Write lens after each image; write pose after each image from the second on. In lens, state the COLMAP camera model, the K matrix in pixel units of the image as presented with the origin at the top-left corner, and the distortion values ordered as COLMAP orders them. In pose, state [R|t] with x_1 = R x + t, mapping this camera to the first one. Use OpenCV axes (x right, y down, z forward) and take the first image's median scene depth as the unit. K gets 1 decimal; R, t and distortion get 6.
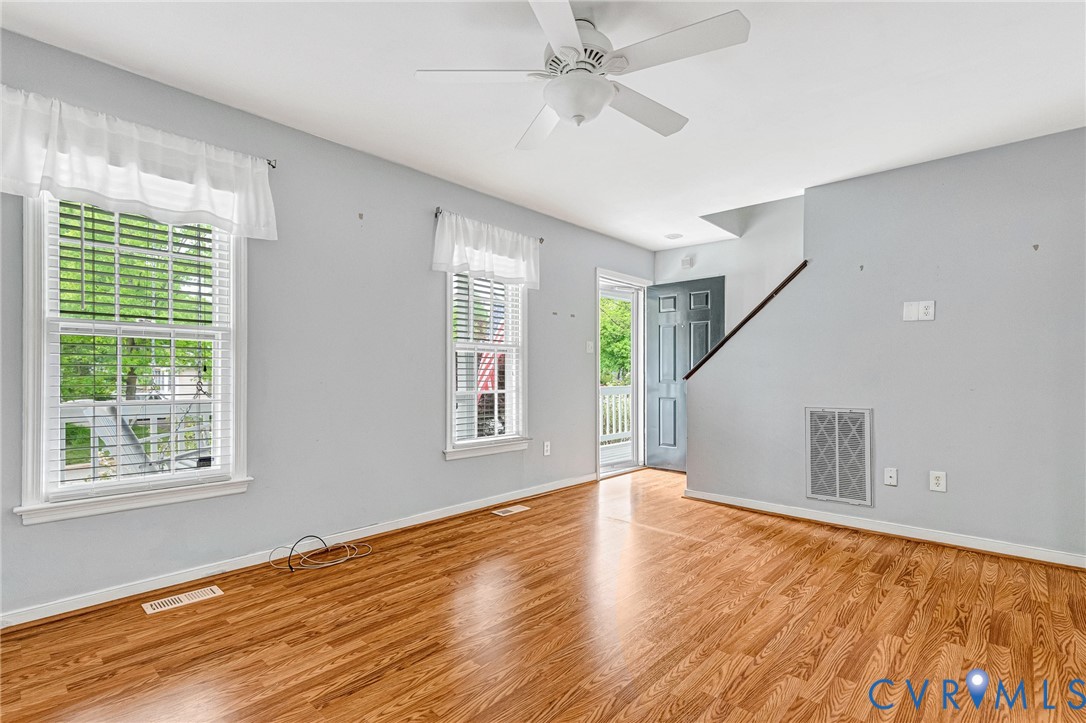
lens RADIAL K [[518.6, 0, 541.1], [0, 518.6, 368.7], [0, 0, 1]] dist [0.016511, 0.000287]
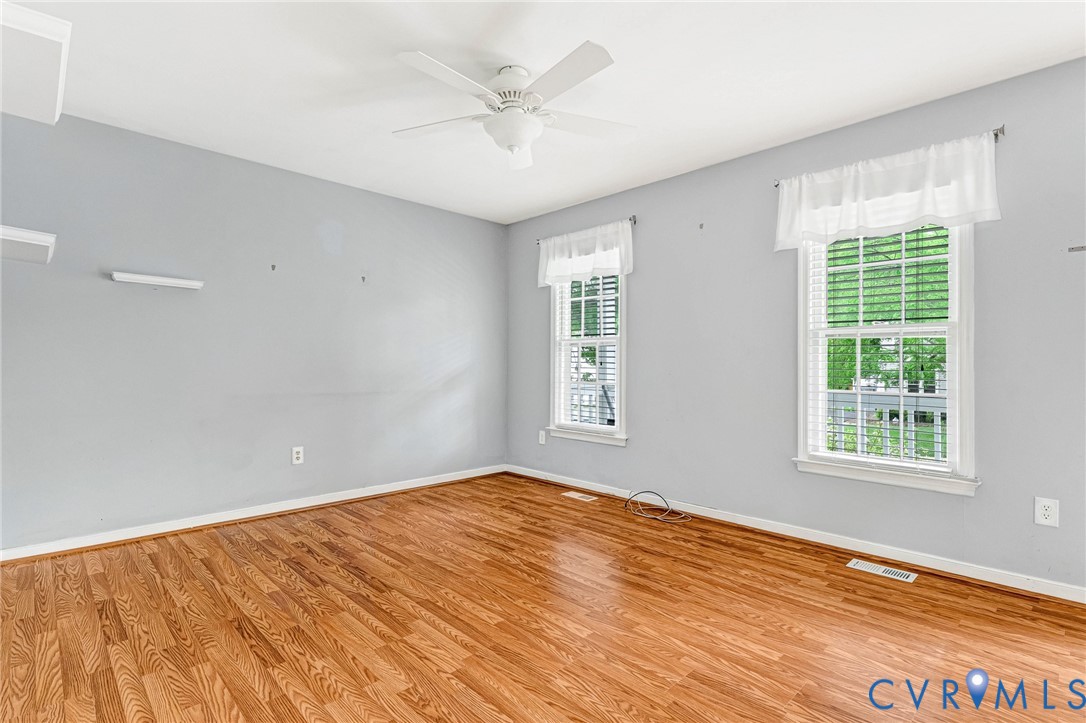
lens RADIAL K [[518.6, 0, 541.1], [0, 518.6, 368.7], [0, 0, 1]] dist [0.016511, 0.000287]
pose [[-0.055646, -0.001581, -0.998449, 0.796483], [0.002346, 0.999996, -0.001714, 0.013674], [0.998448, -0.002438, -0.055642, 0.735643]]
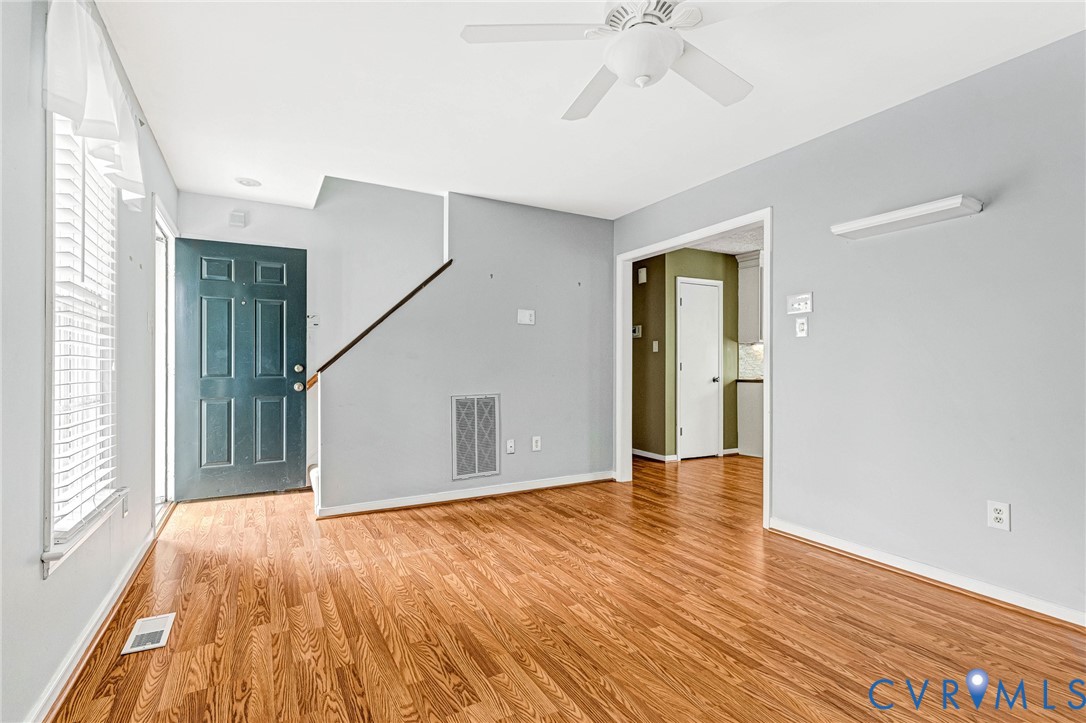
lens RADIAL K [[523.2, 0, 543.0], [0, 523.2, 361.5], [0, 0, 1]] dist [0.012798, -0.000339]
pose [[0.308502, 0.001611, 0.951222, -0.540575], [-0.006791, 0.999977, 0.000509, 0.000737], [-0.951199, -0.006617, 0.308506, 0.576288]]
